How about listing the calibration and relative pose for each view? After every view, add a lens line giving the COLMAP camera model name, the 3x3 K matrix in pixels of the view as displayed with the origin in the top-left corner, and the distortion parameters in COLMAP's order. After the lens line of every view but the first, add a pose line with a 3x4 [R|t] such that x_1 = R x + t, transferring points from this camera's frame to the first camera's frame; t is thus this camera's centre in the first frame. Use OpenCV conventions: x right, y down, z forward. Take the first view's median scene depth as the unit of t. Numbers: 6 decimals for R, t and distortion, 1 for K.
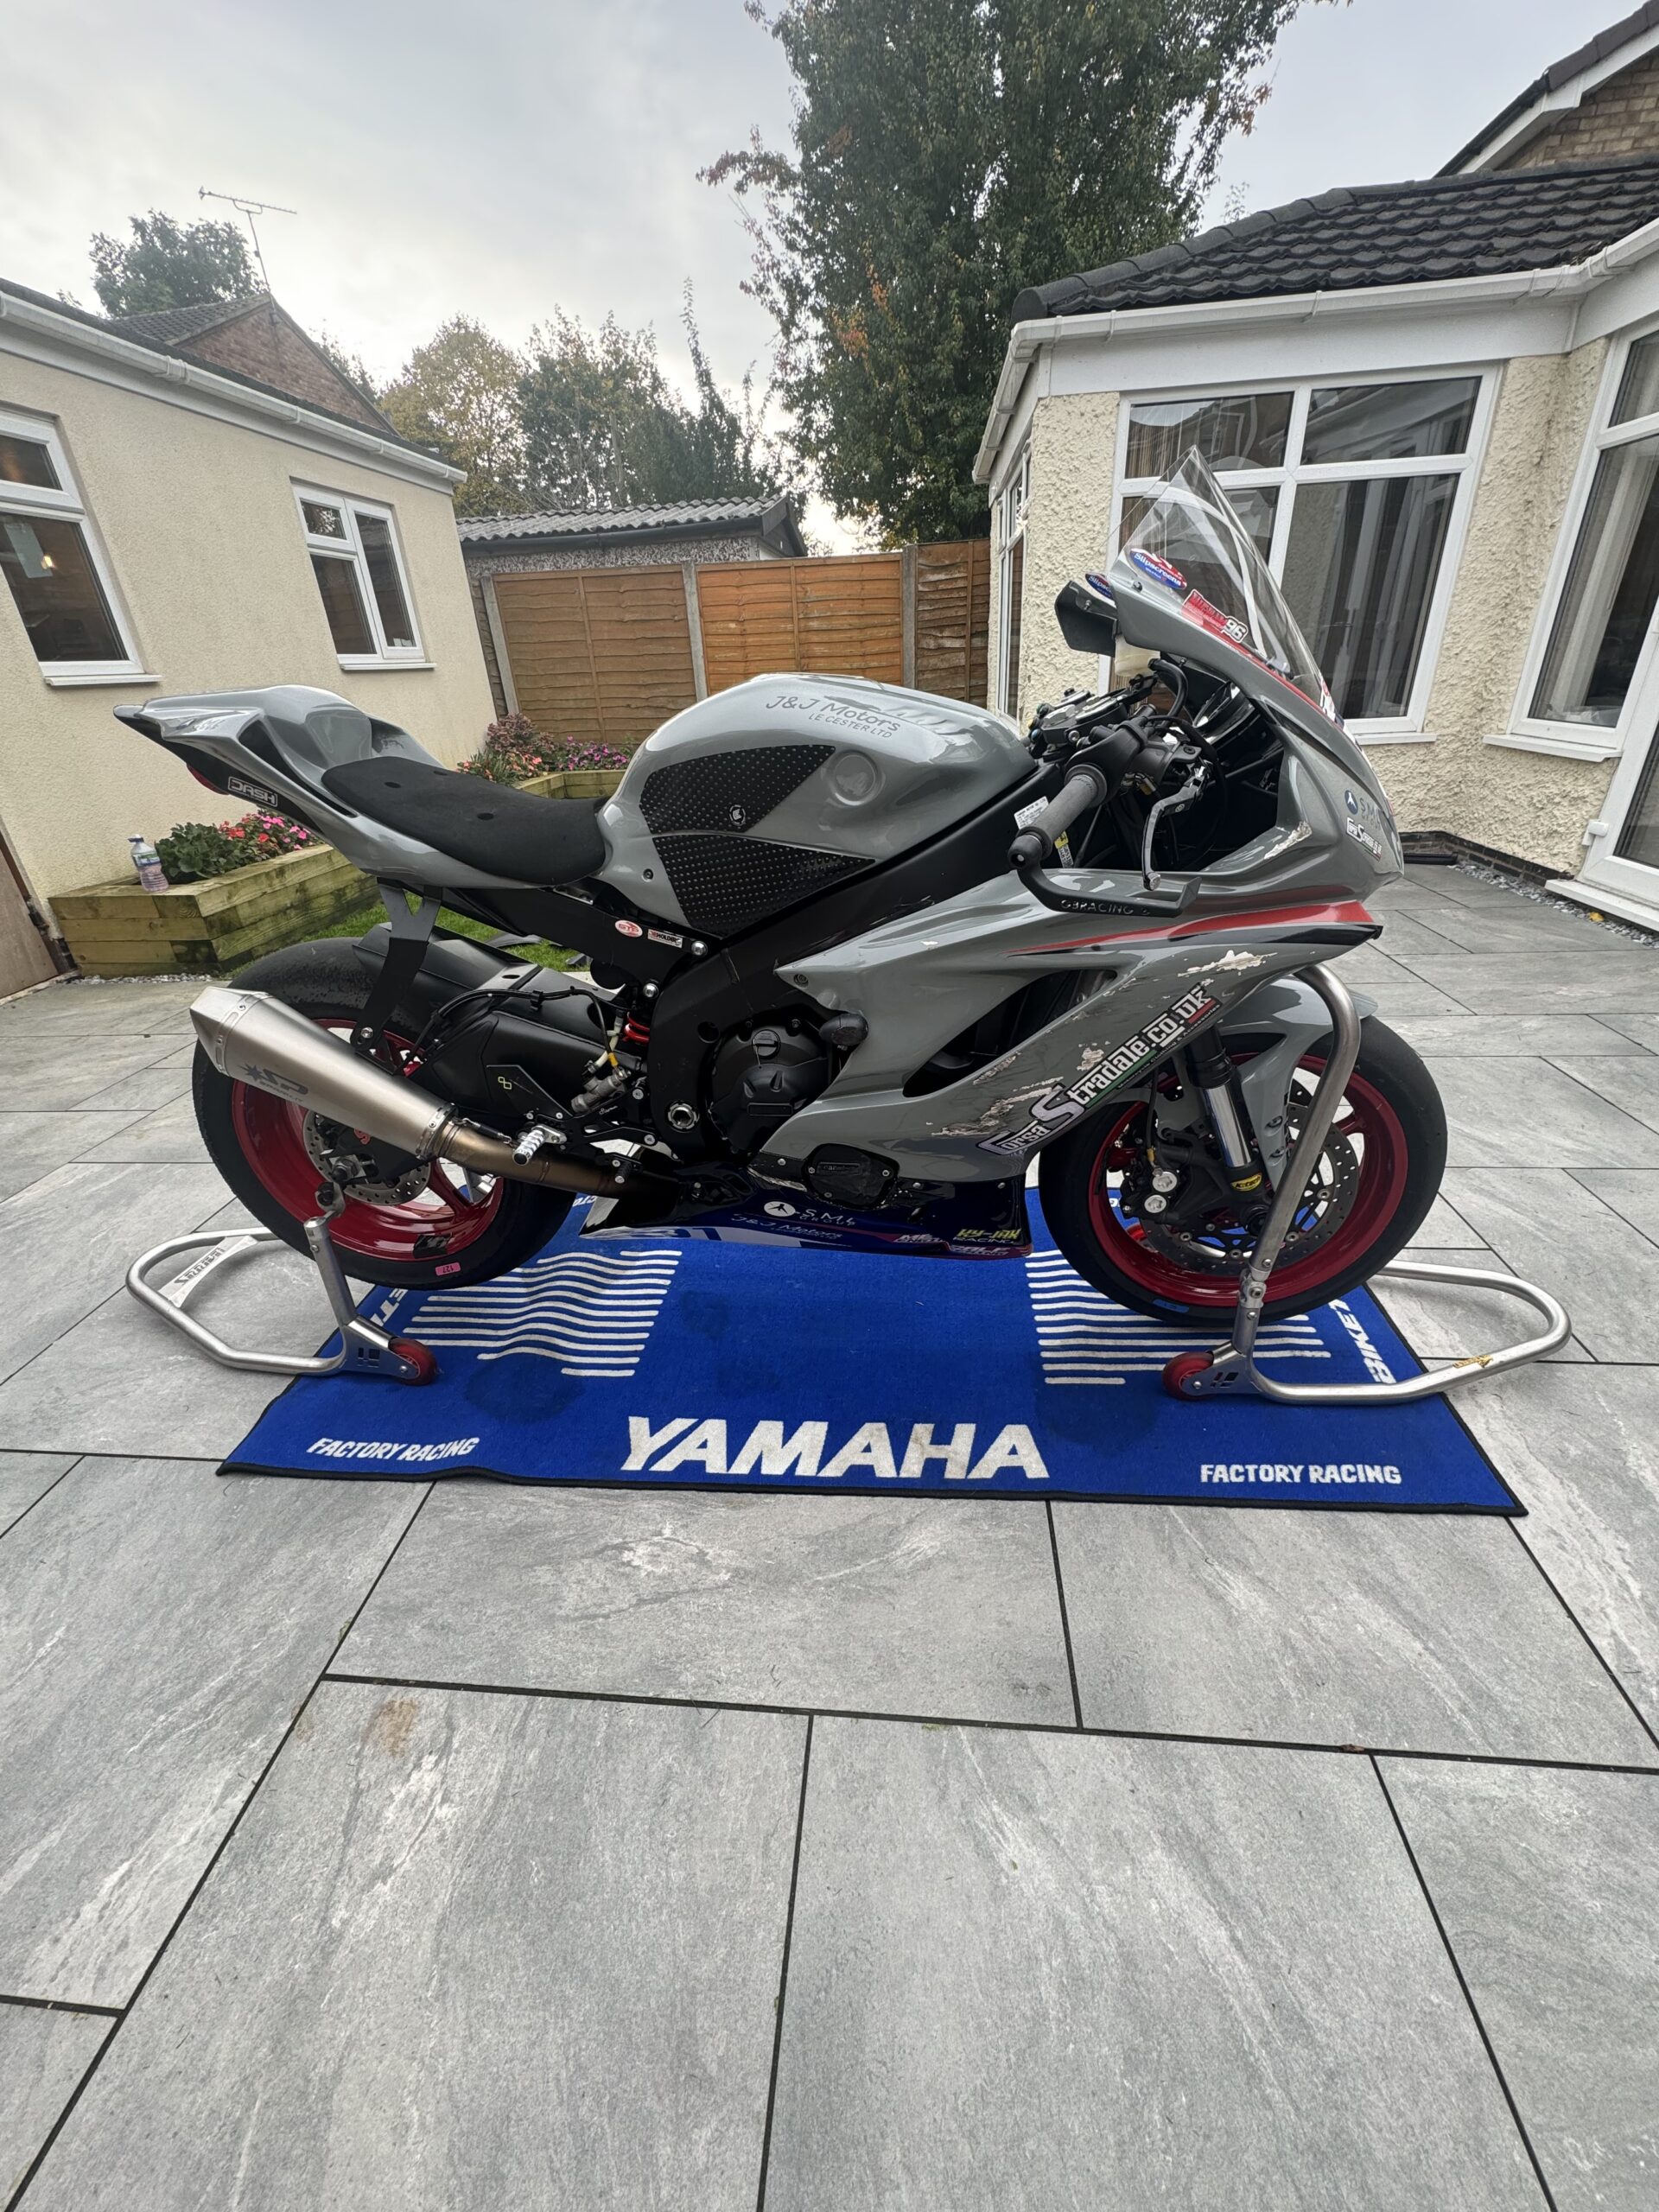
lens RADIAL K [[876.3, 0, 830.5], [0, 876.3, 1102.8], [0, 0, 1]] dist [-0.002710, -0.000300]
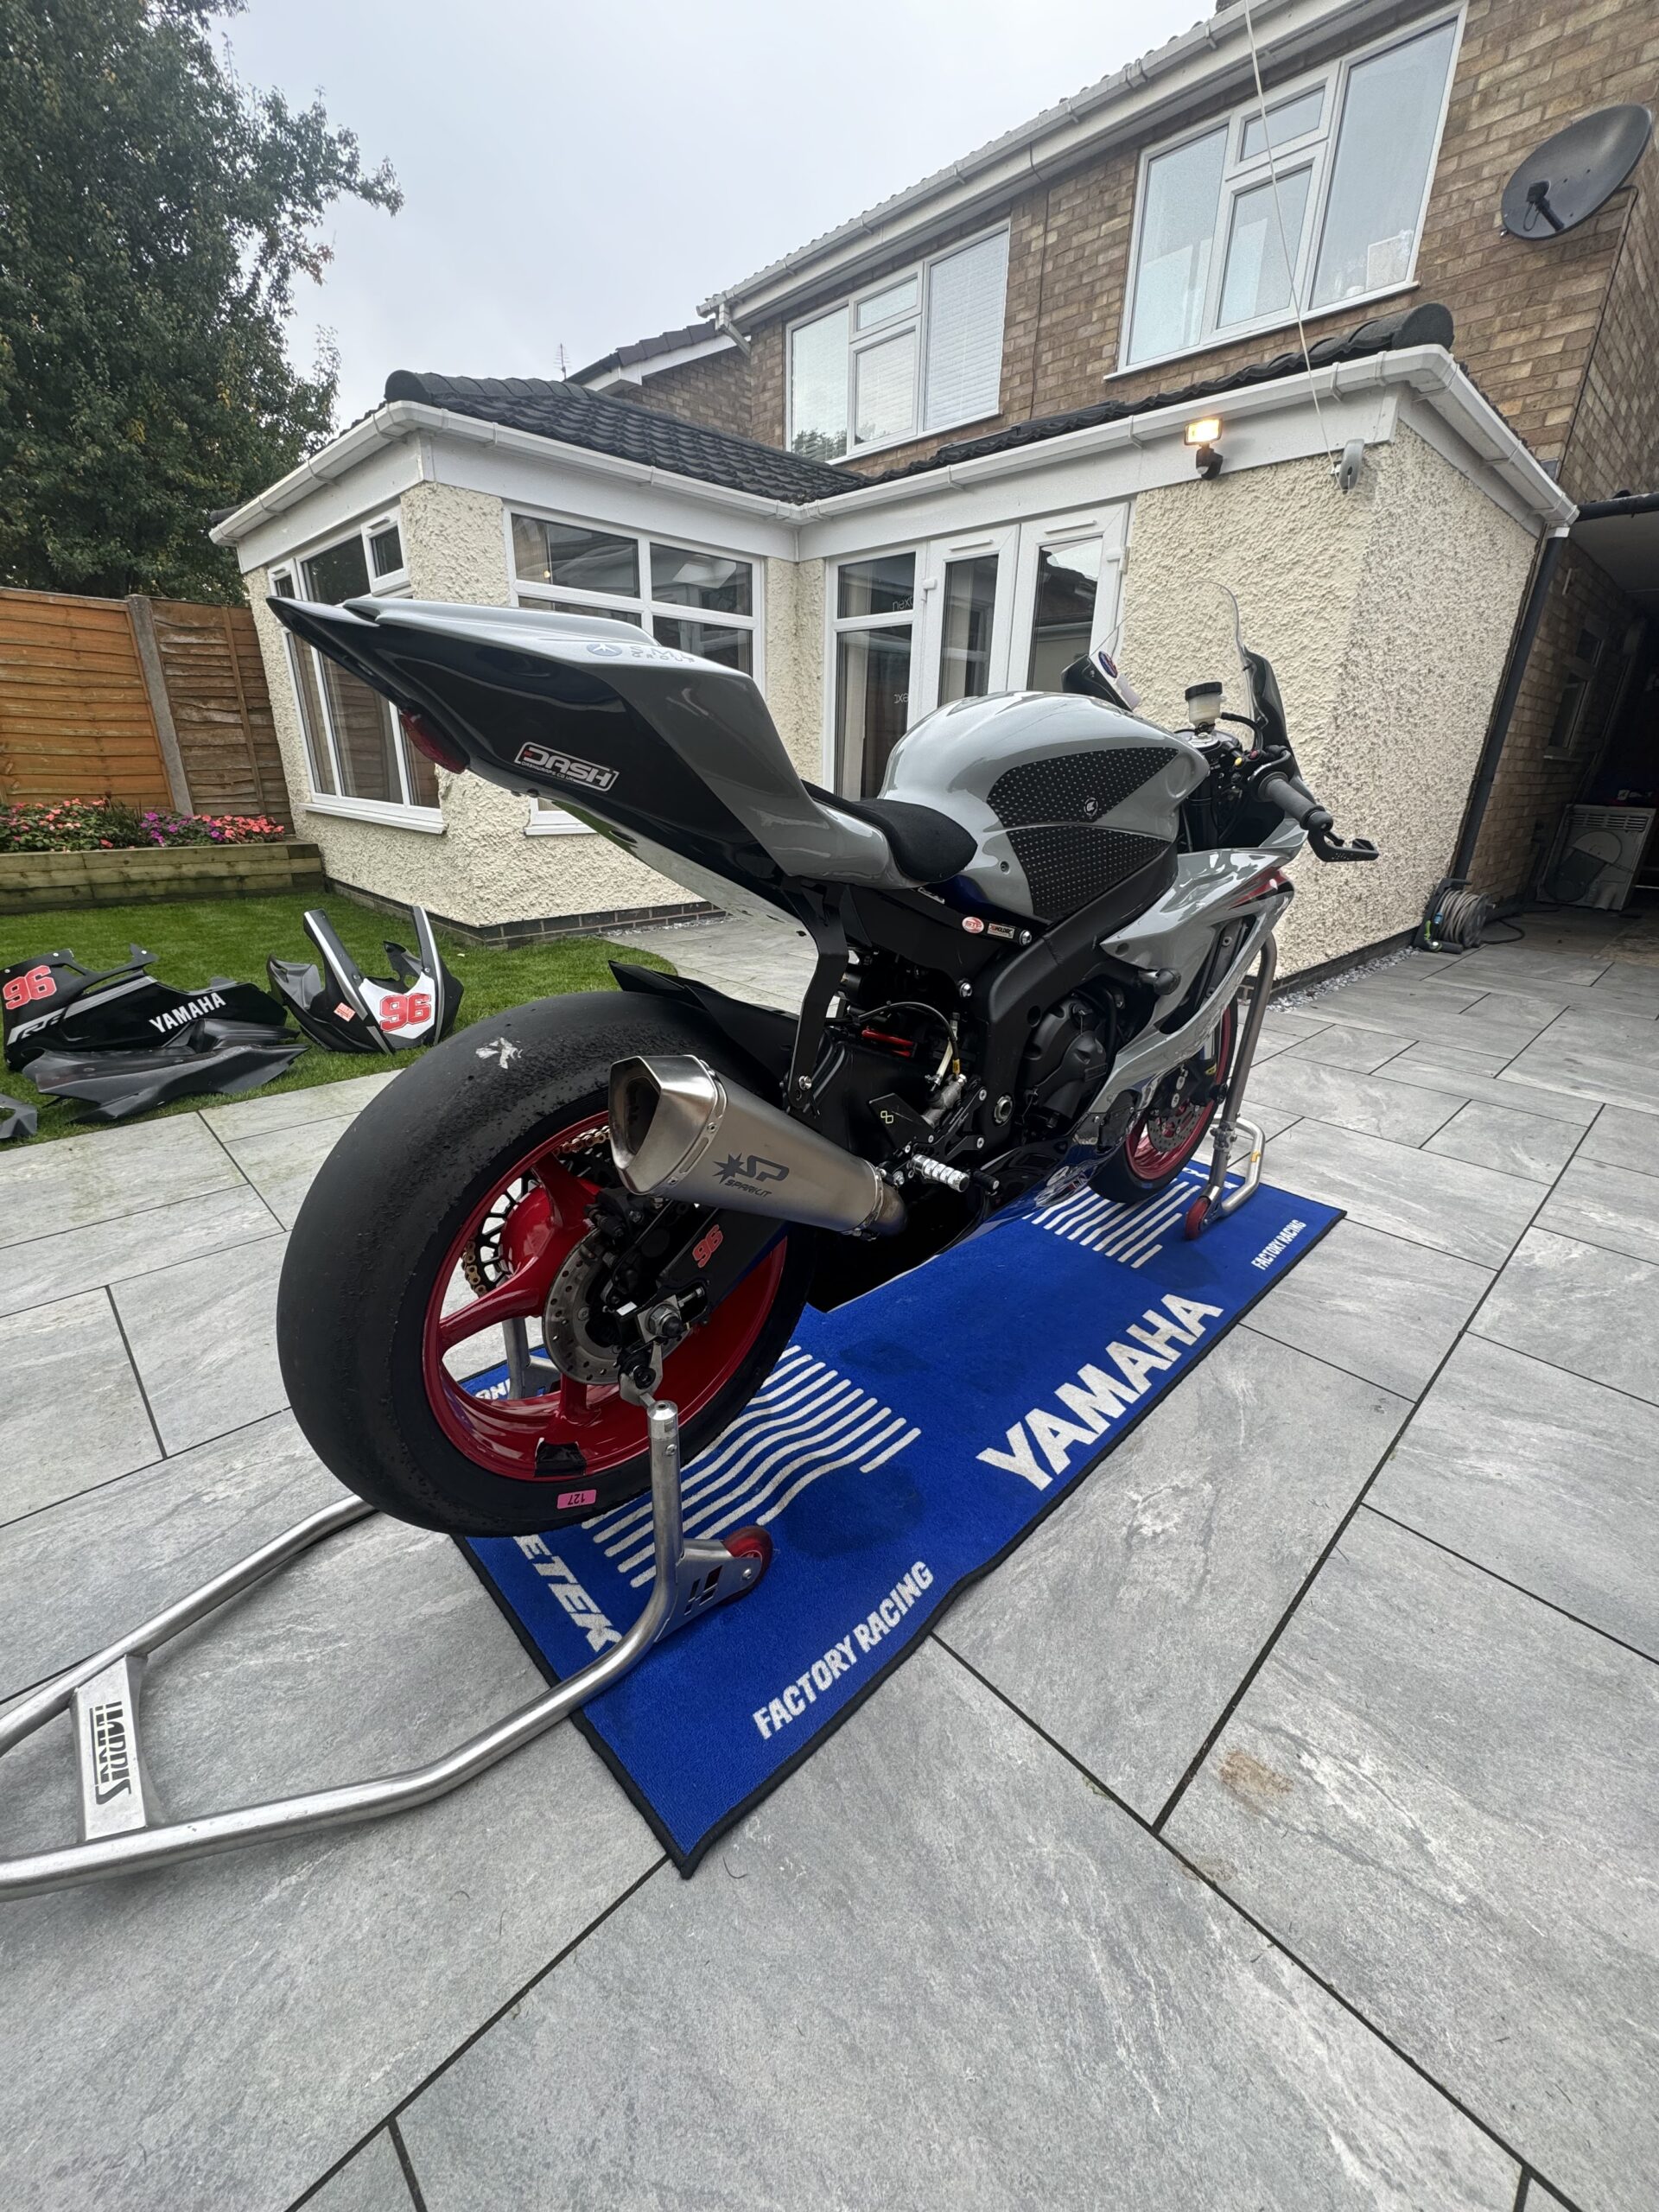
lens RADIAL K [[876.3, 0, 829.9], [0, 876.3, 1102.0], [0, 0, 1]] dist [-0.002710, -0.000300]
pose [[0.651011, -0.211713, 0.728946, -0.989863], [0.289694, 0.956926, 0.019205, -0.066712], [-0.701614, 0.198669, 0.684302, 0.431362]]
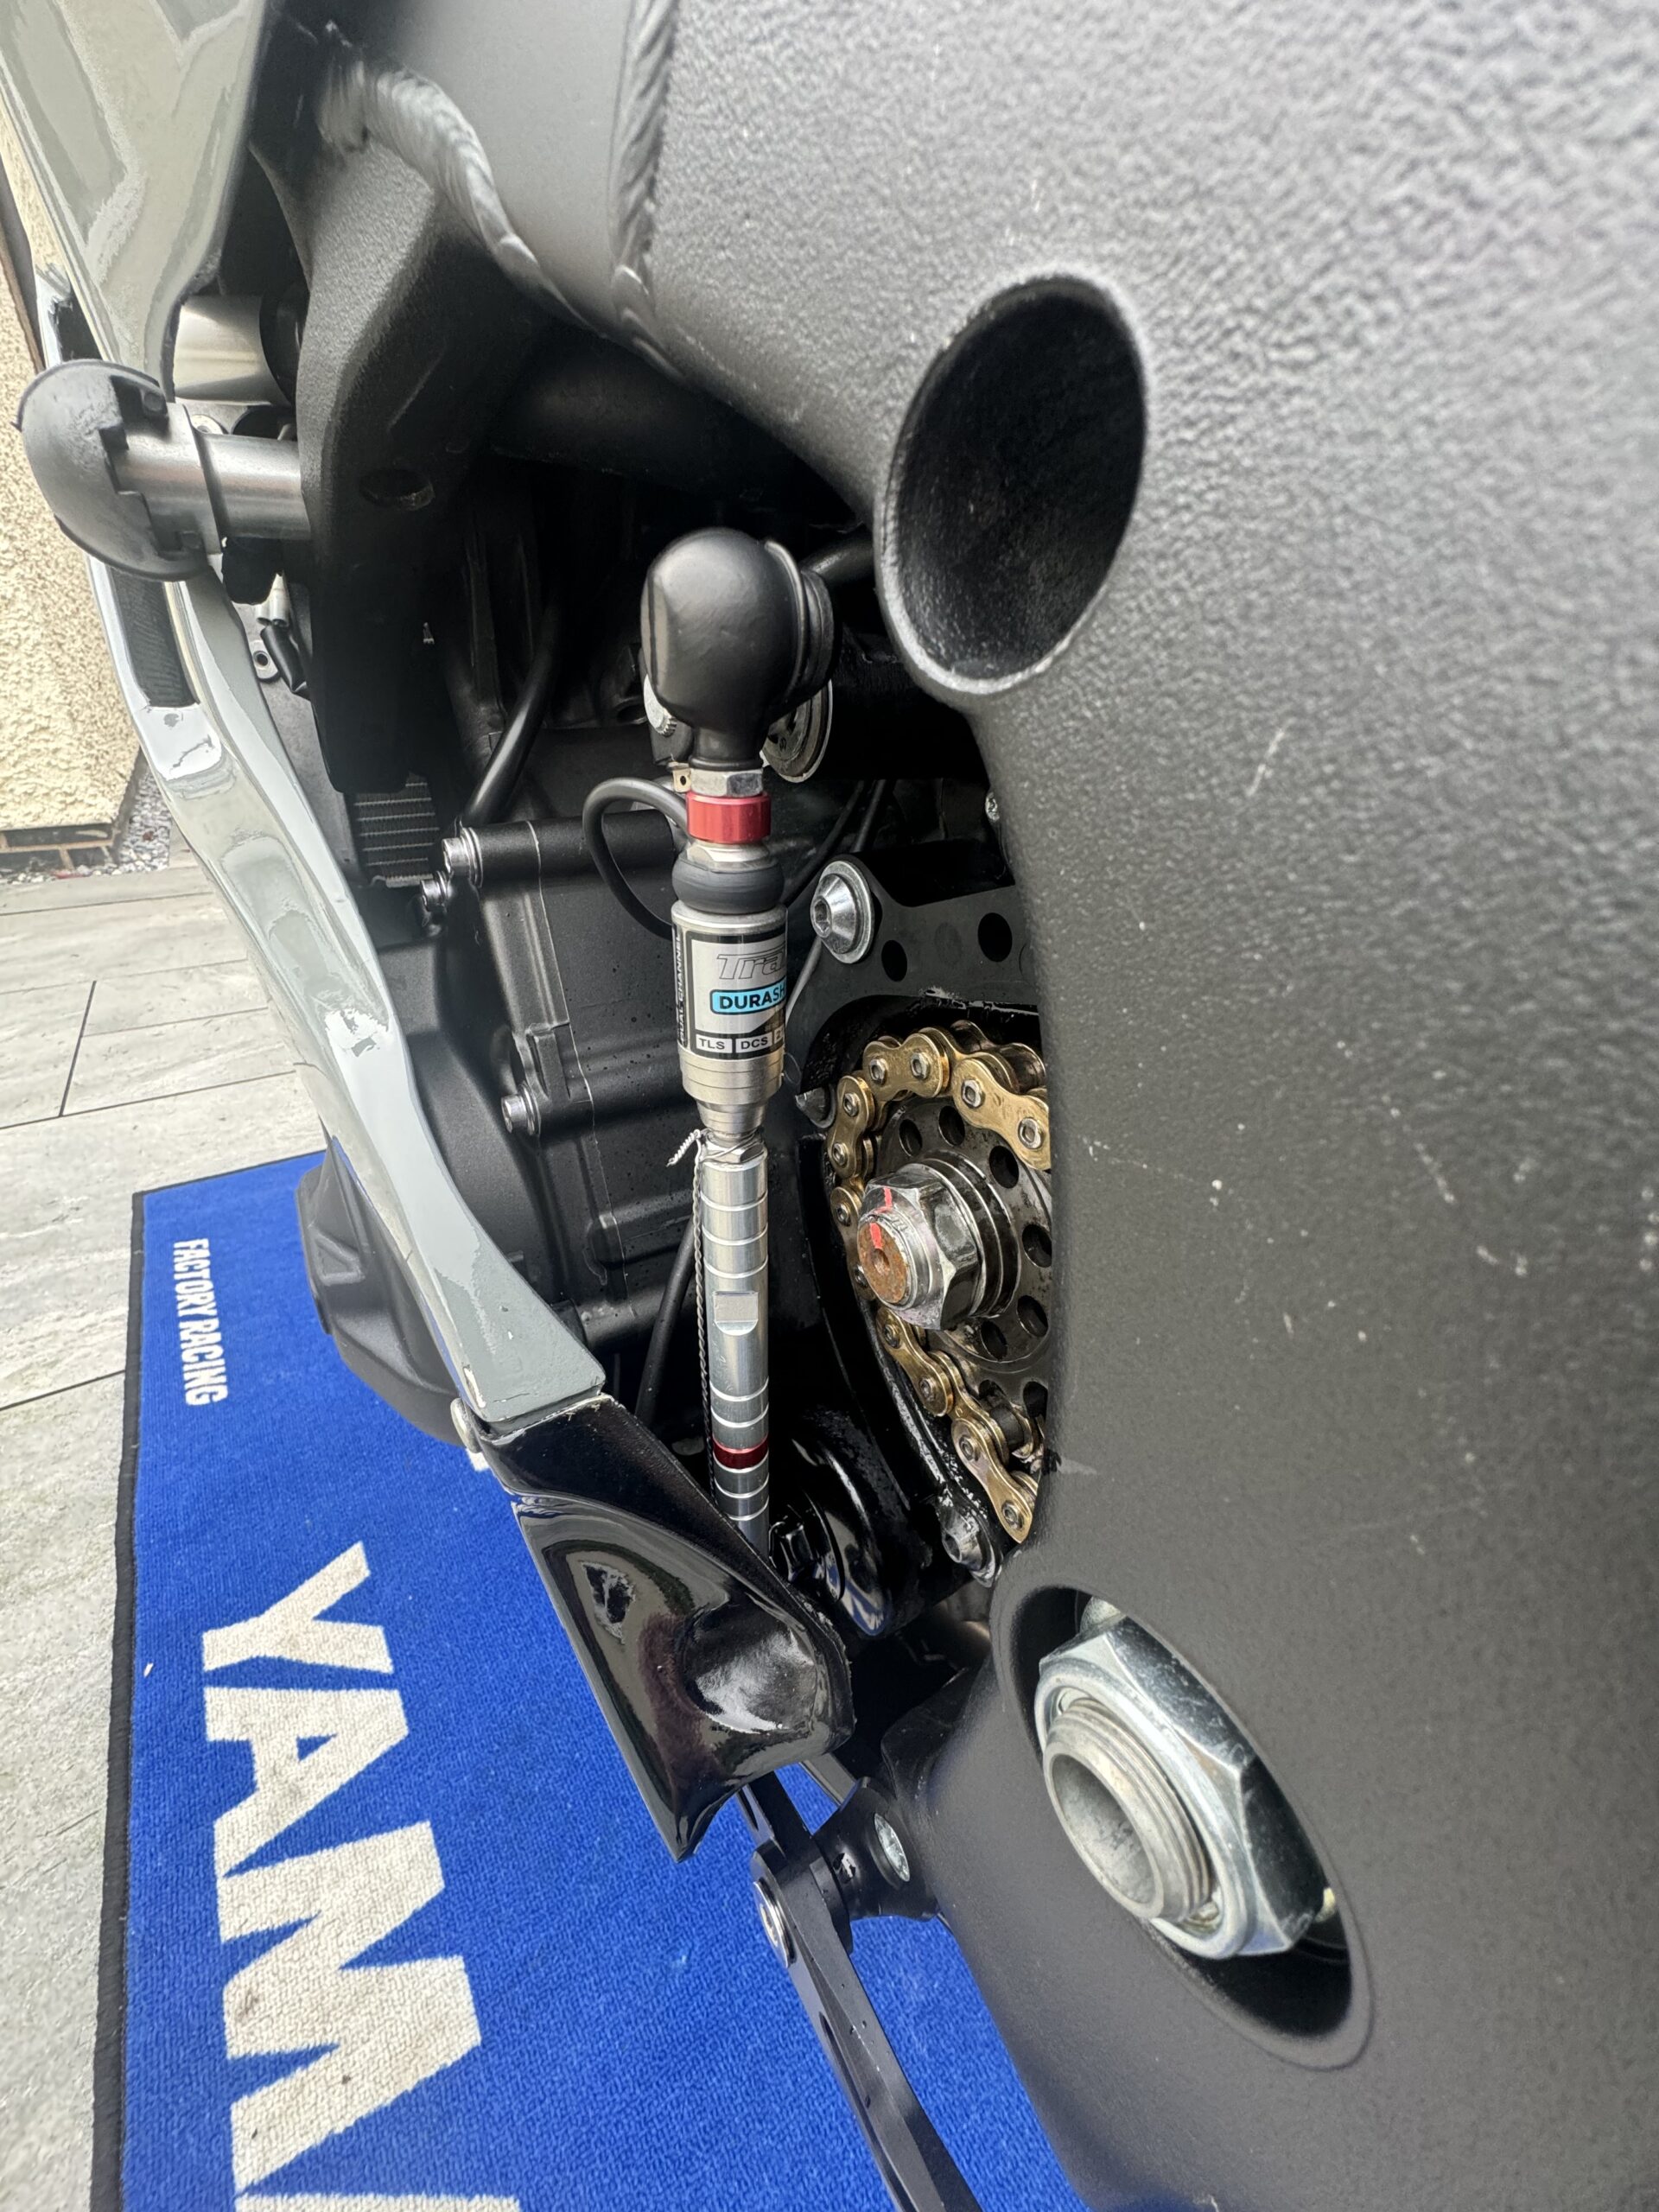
lens RADIAL K [[876.3, 0, 835.2], [0, 876.3, 1117.2], [0, 0, 1]] dist [-0.002710, -0.000300]
pose [[0.618894, 0.449670, -0.644024, 0.134341], [-0.420606, 0.882183, 0.211764, -0.048436], [0.663371, 0.139821, 0.735112, 0.849778]]
